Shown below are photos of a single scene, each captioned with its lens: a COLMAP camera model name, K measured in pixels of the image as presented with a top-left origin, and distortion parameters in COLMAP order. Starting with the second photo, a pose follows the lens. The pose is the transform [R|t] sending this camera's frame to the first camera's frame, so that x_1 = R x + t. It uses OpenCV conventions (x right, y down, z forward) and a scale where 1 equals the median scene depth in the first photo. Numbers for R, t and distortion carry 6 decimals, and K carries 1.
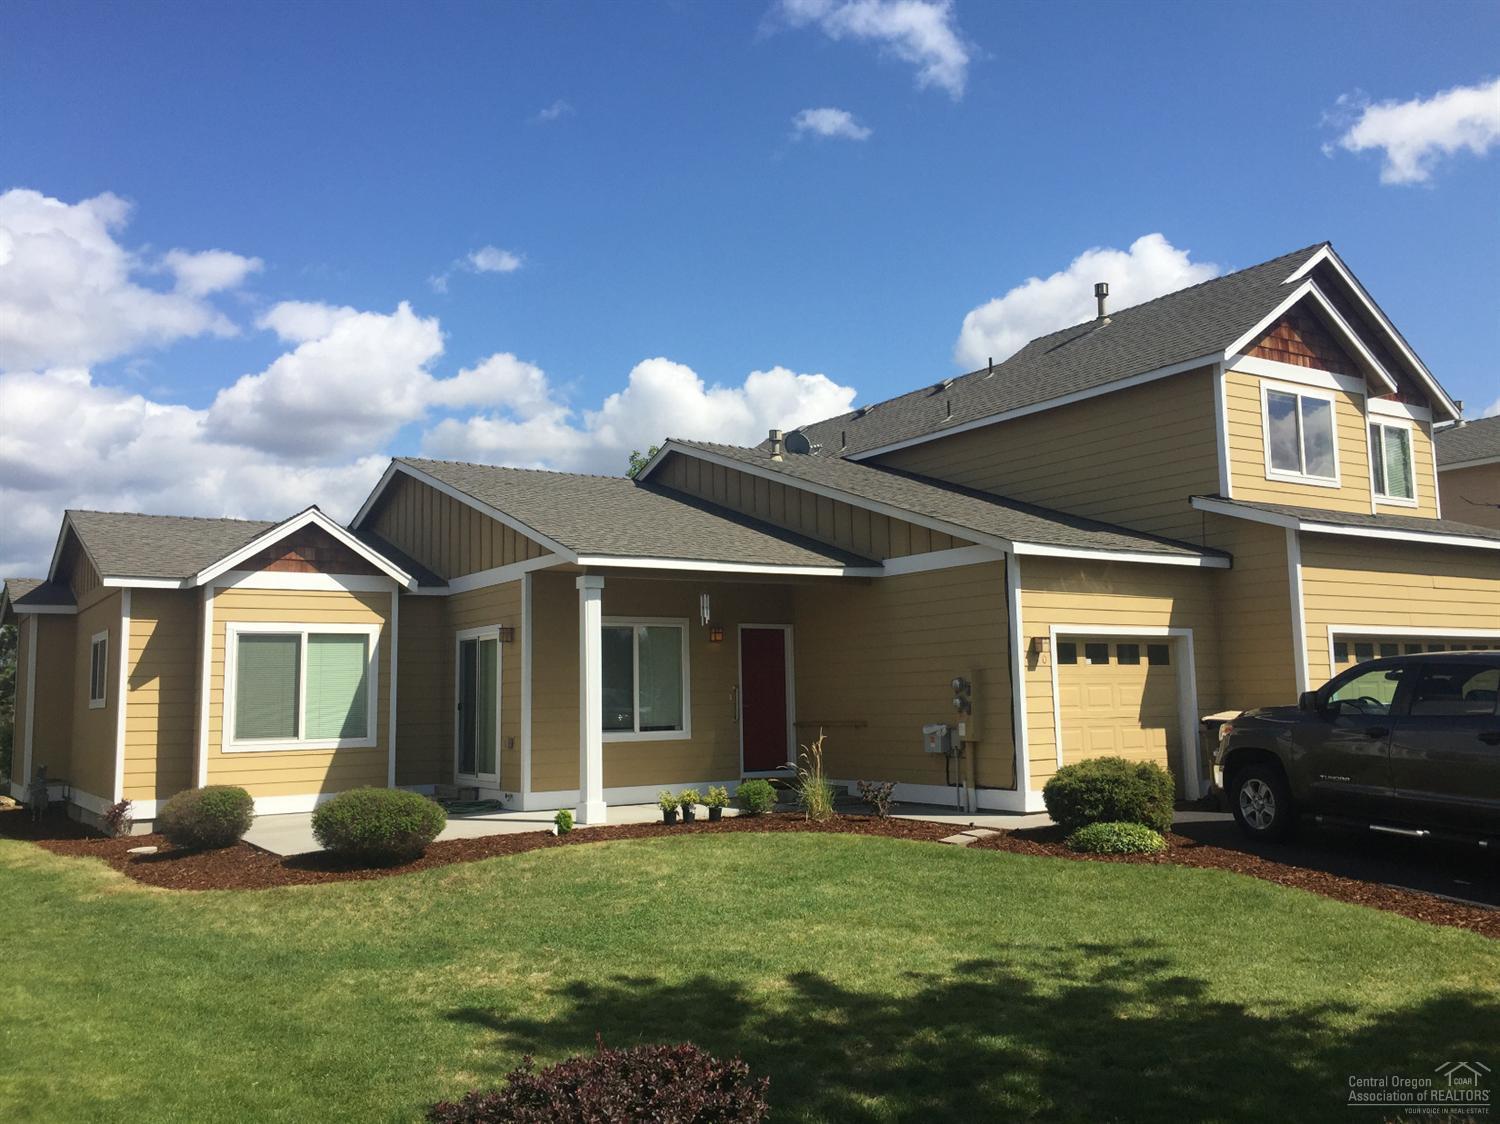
lens RADIAL K [[1281.0, 0, 751.8], [0, 1281.0, 565.3], [0, 0, 1]] dist [0.060699, -0.043749]
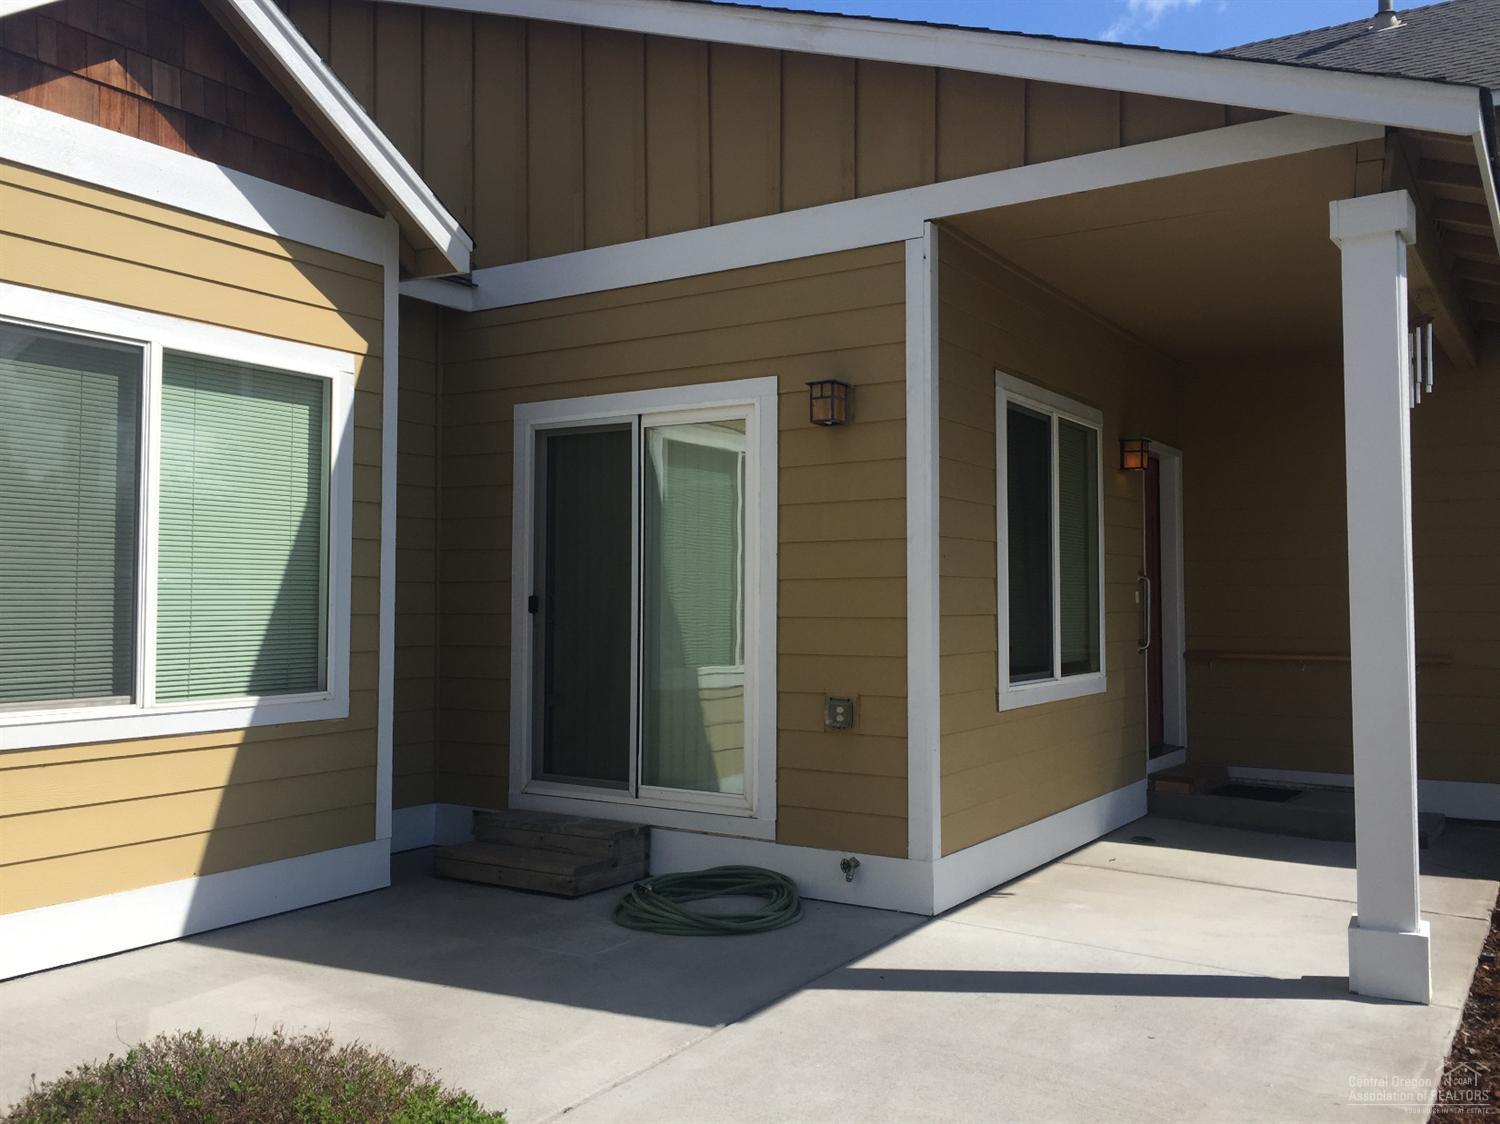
lens RADIAL K [[1281.0, 0, 744.9], [0, 1281.0, 556.3], [0, 0, 1]] dist [0.060699, -0.043749]
pose [[0.912873, 0.037013, 0.406562, -0.333802], [-0.064458, 0.996458, 0.054013, 0.074006], [-0.403122, -0.075513, 0.912025, 0.653489]]
